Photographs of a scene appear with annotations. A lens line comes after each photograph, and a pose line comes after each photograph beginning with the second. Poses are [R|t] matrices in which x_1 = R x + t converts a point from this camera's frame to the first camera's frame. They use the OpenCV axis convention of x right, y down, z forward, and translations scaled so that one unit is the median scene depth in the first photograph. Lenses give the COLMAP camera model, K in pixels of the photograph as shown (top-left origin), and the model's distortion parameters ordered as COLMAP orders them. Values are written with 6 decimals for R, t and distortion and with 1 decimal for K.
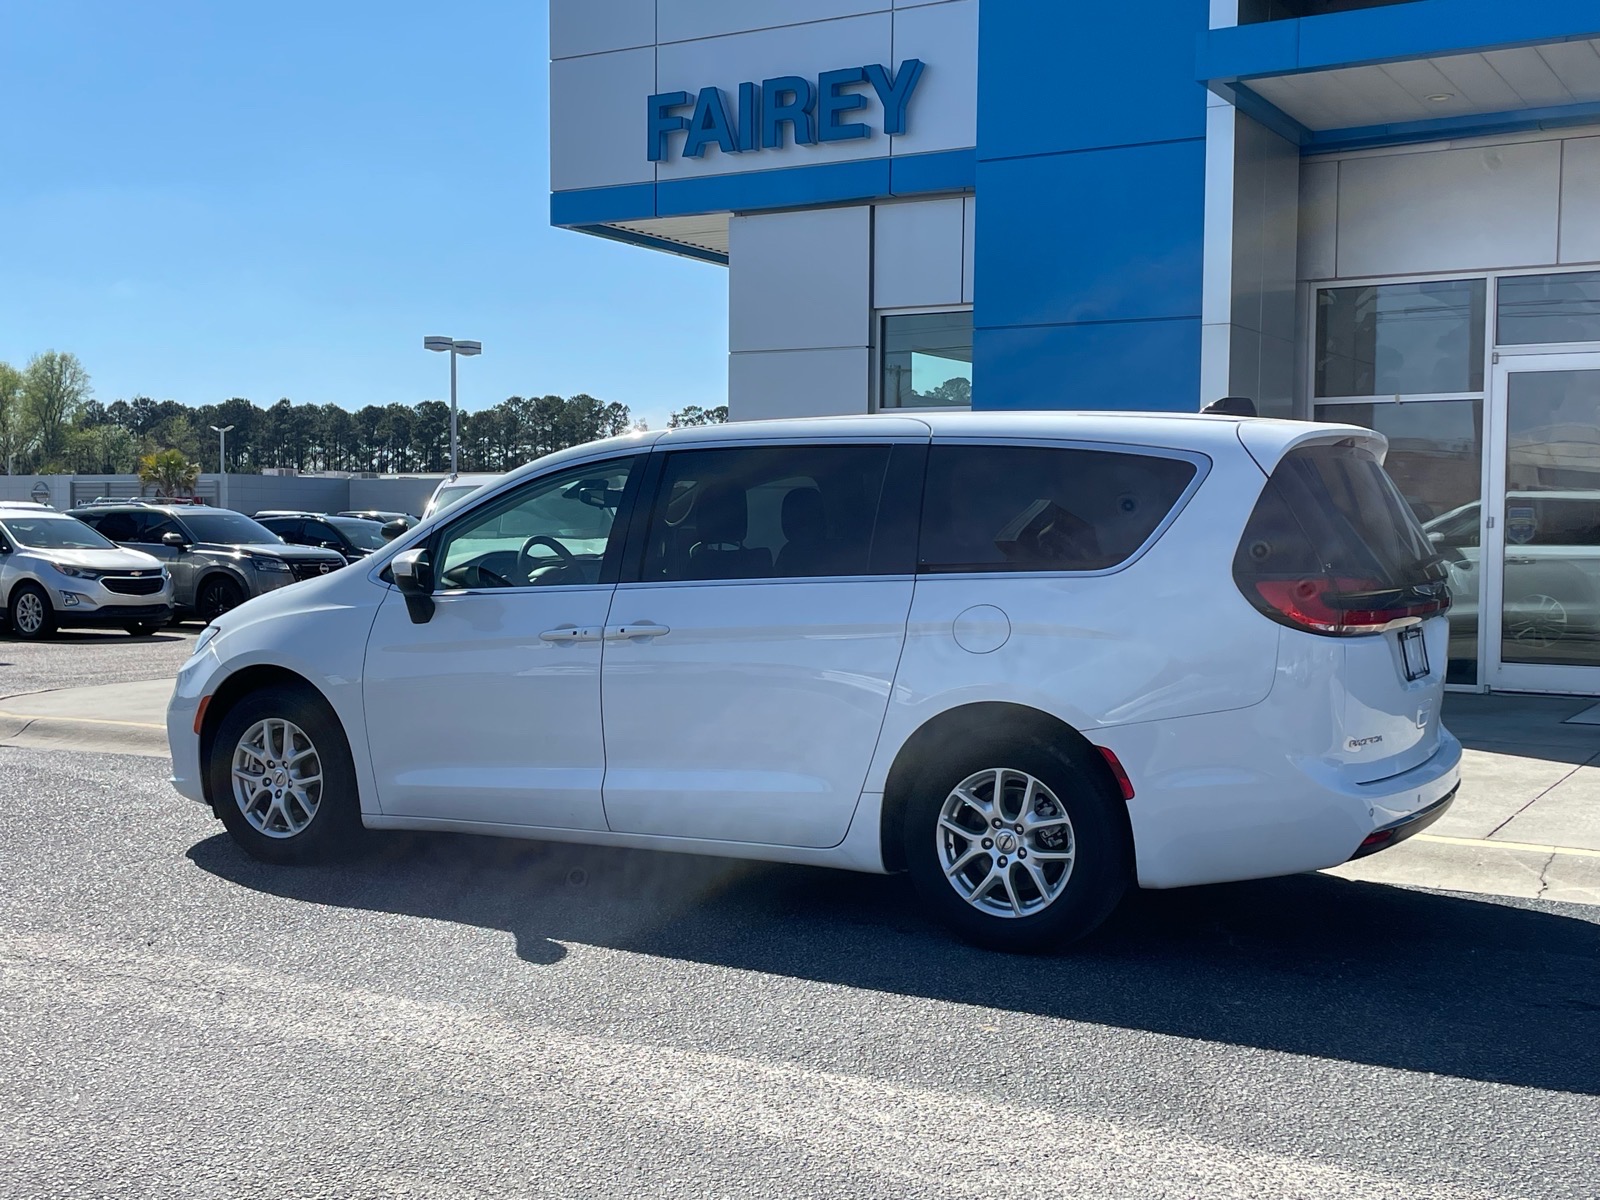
lens RADIAL K [[1912.5, 0, 795.6], [0, 1912.5, 620.9], [0, 0, 1]] dist [0.093049, 0.000000]
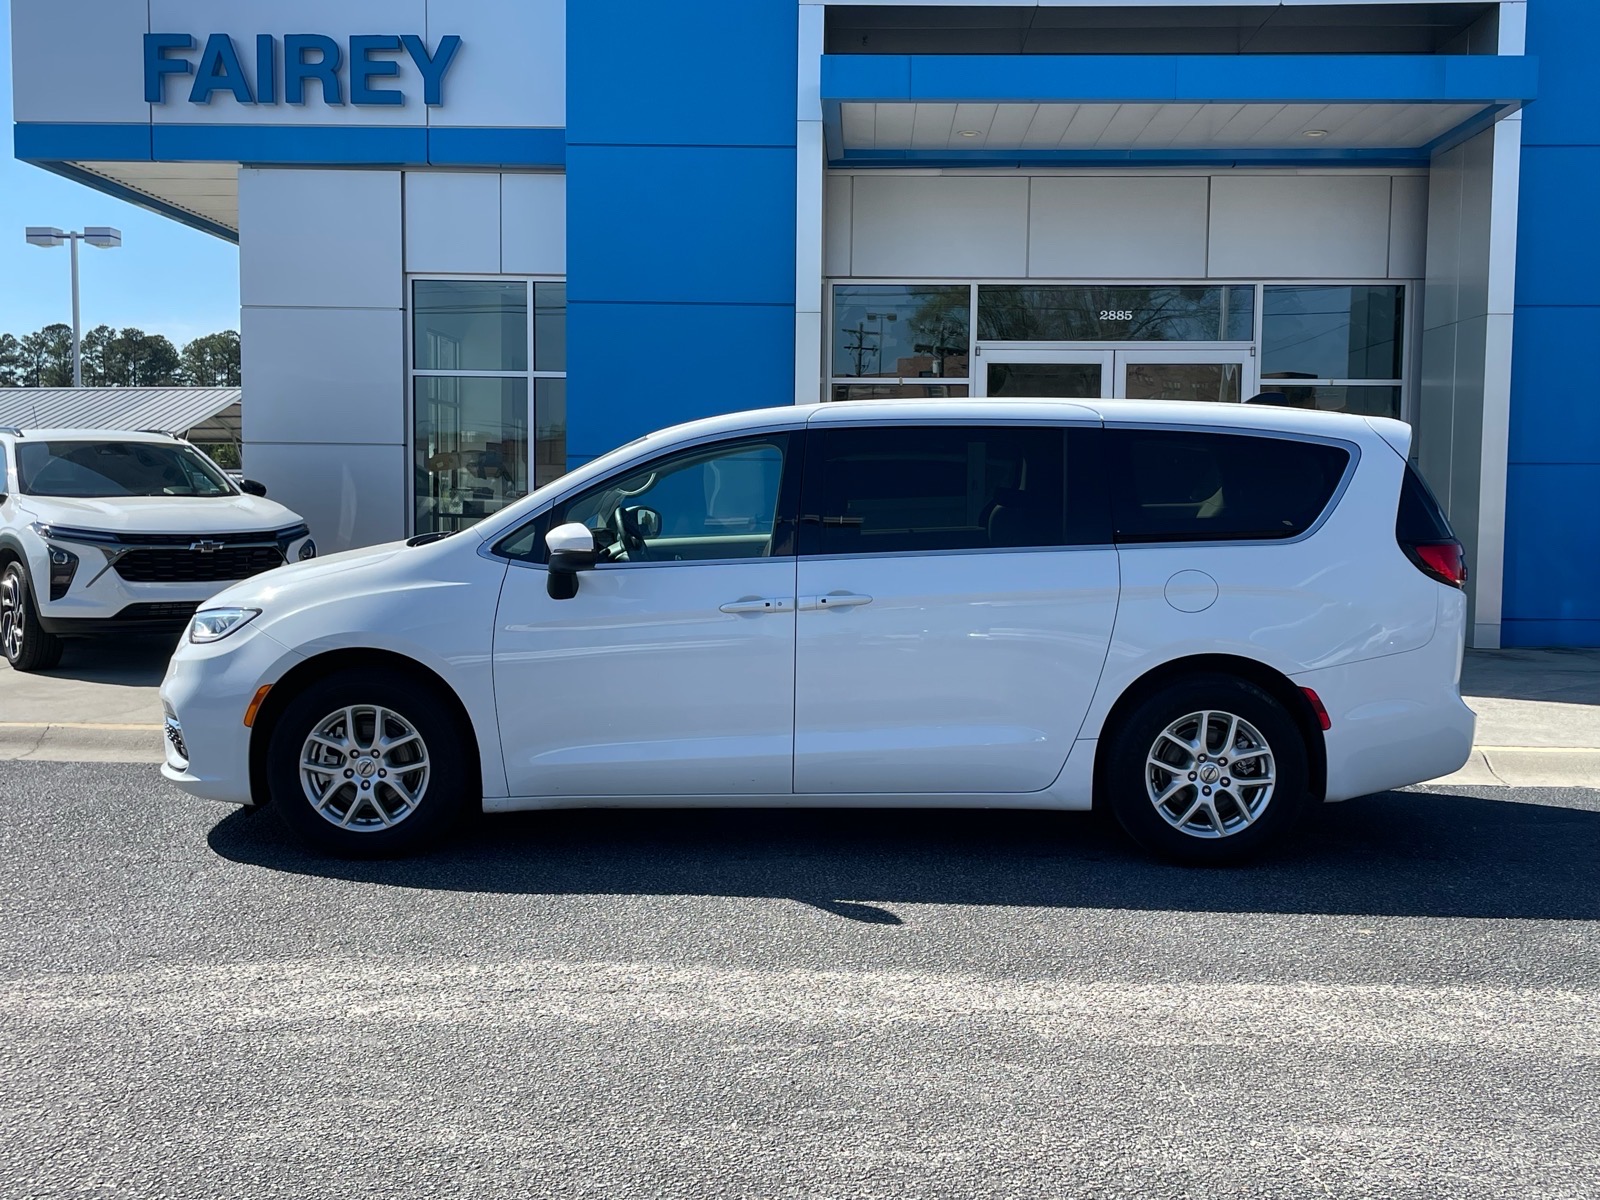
lens RADIAL K [[1680.0, 0, 797.4], [0, 1680.0, 677.4], [0, 0, 1]] dist [0.005869, 0.000000]
pose [[0.869466, -0.054498, 0.490977, -0.483984], [0.018915, 0.996840, 0.077151, -0.021227], [-0.493630, -0.057793, 0.867749, 0.191146]]
